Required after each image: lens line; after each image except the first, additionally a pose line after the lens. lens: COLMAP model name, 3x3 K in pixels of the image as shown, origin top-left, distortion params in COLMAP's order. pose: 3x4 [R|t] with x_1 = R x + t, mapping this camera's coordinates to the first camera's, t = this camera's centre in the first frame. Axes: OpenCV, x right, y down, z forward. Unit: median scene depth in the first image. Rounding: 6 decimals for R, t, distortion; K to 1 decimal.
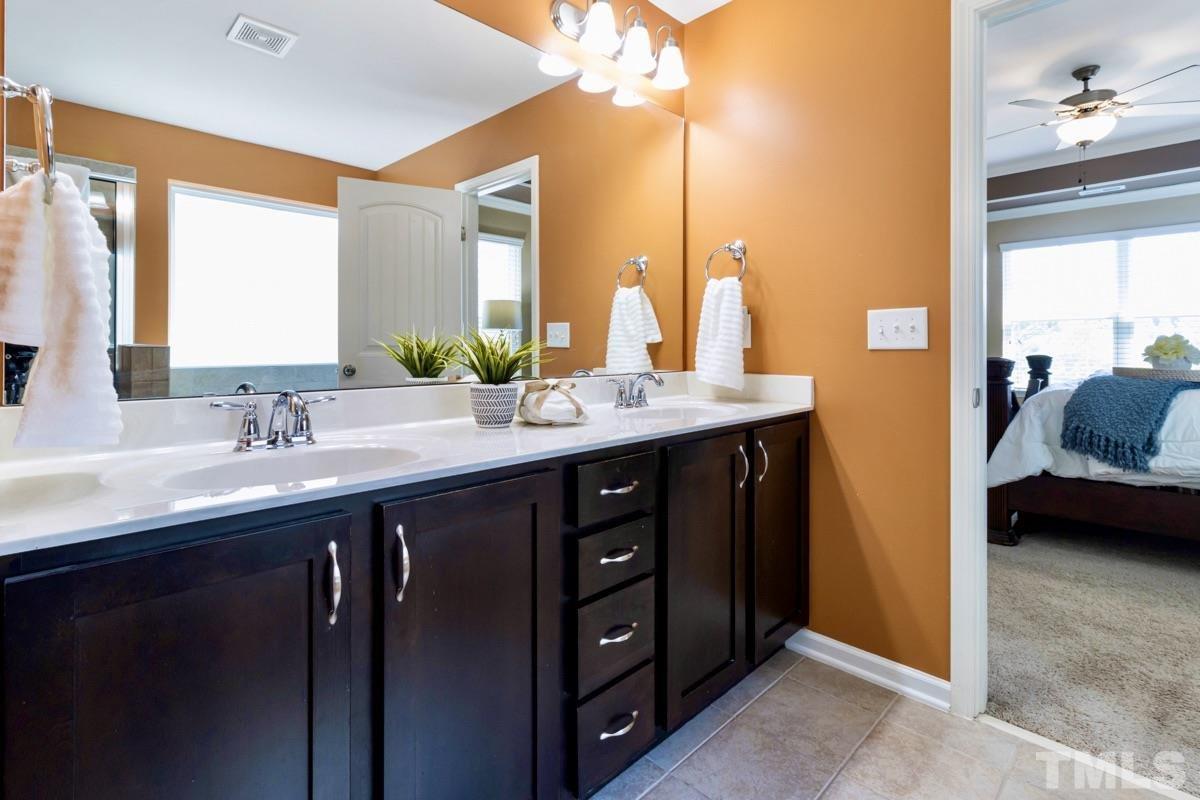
lens RADIAL K [[560.5, 0, 600.5], [0, 560.5, 344.9], [0, 0, 1]] dist [-0.001965, -0.000164]
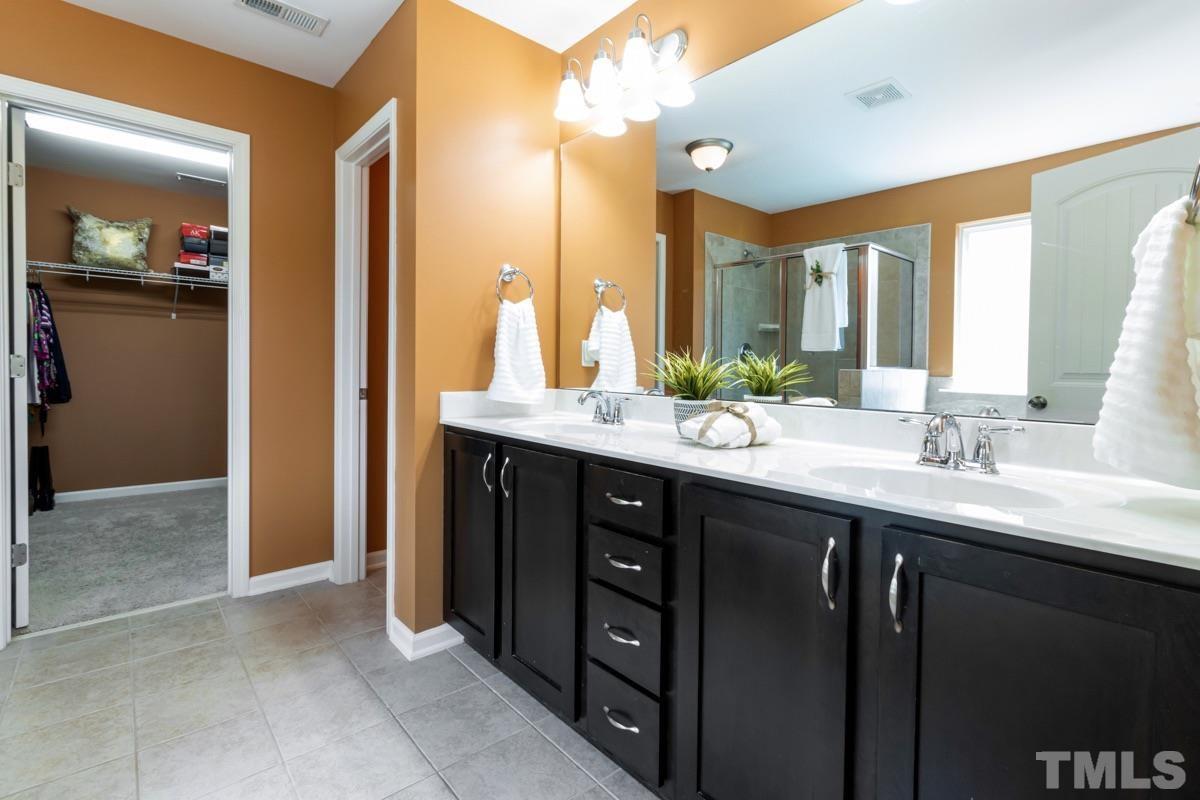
lens RADIAL K [[557.7, 0, 640.7], [0, 557.7, 382.0], [0, 0, 1]] dist [0.001781, 0.000121]
pose [[-0.019926, 0.019015, -0.999621, 0.986890], [0.000007, 0.999819, 0.019019, 0.010285], [0.999801, 0.000372, -0.019923, 0.959695]]
